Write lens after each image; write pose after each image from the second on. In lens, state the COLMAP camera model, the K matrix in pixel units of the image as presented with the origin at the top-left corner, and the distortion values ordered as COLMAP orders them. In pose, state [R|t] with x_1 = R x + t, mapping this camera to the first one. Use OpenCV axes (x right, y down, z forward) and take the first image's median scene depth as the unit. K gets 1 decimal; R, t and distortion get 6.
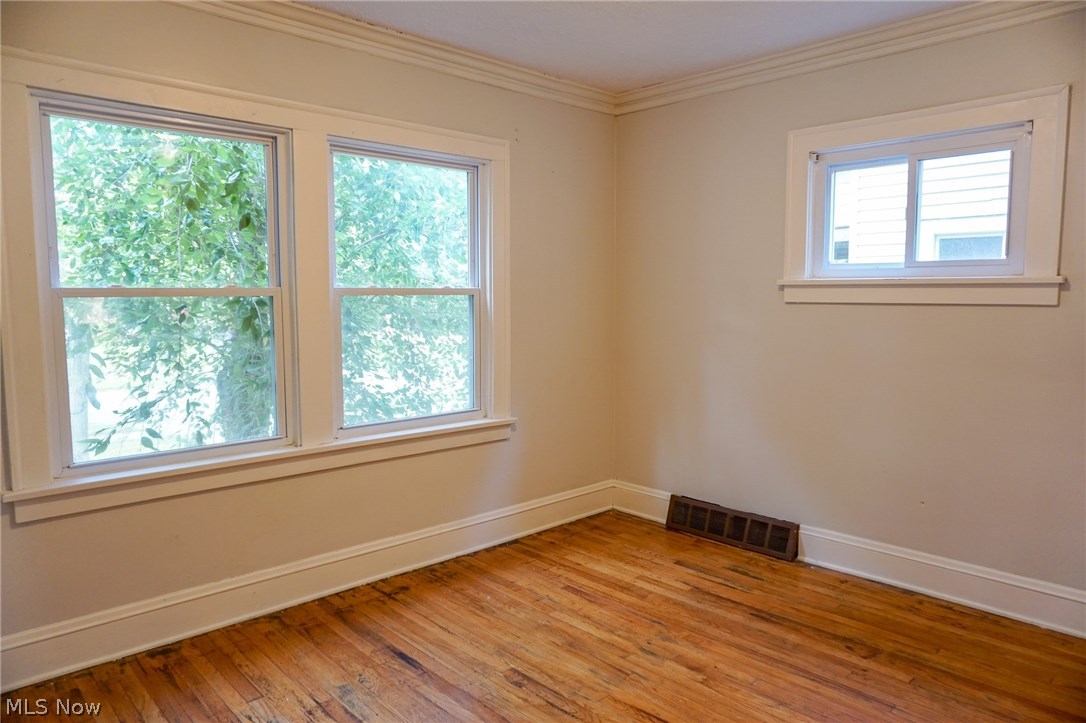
lens RADIAL K [[736.8, 0, 532.4], [0, 736.8, 361.1], [0, 0, 1]] dist [-0.004798, 0.003230]
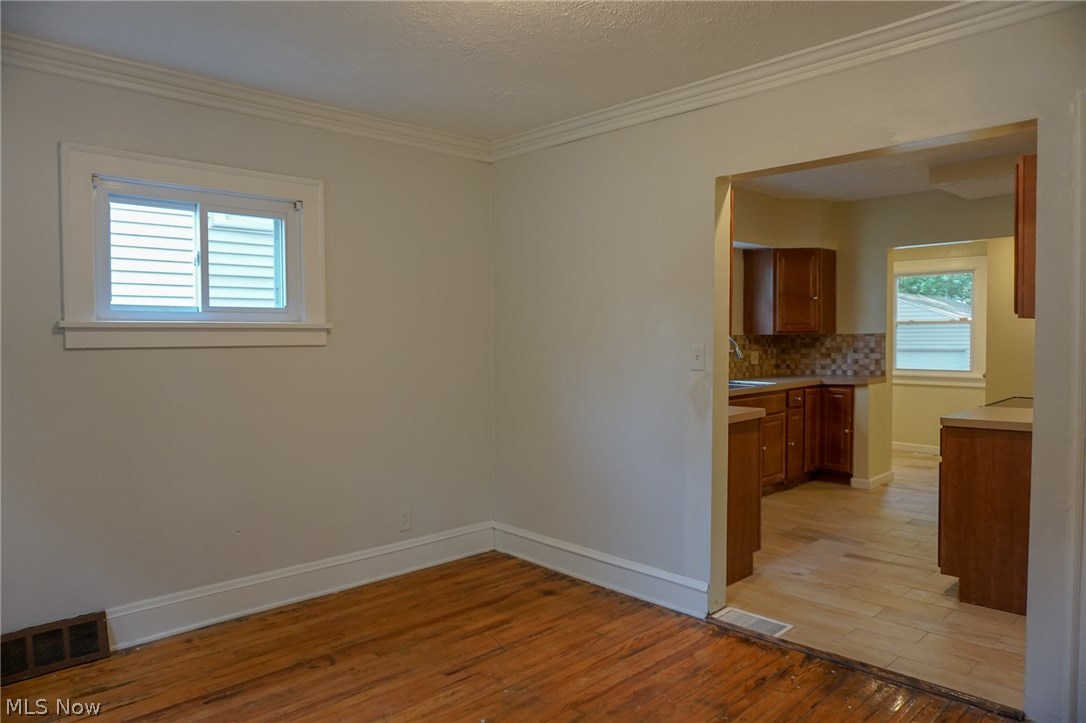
lens RADIAL K [[736.8, 0, 532.4], [0, 736.8, 361.1], [0, 0, 1]] dist [-0.004798, 0.003230]
pose [[0.005394, -0.031979, 0.999474, -0.535386], [0.099182, 0.994577, 0.031287, -0.045633], [-0.995055, 0.098961, 0.008536, 0.545893]]
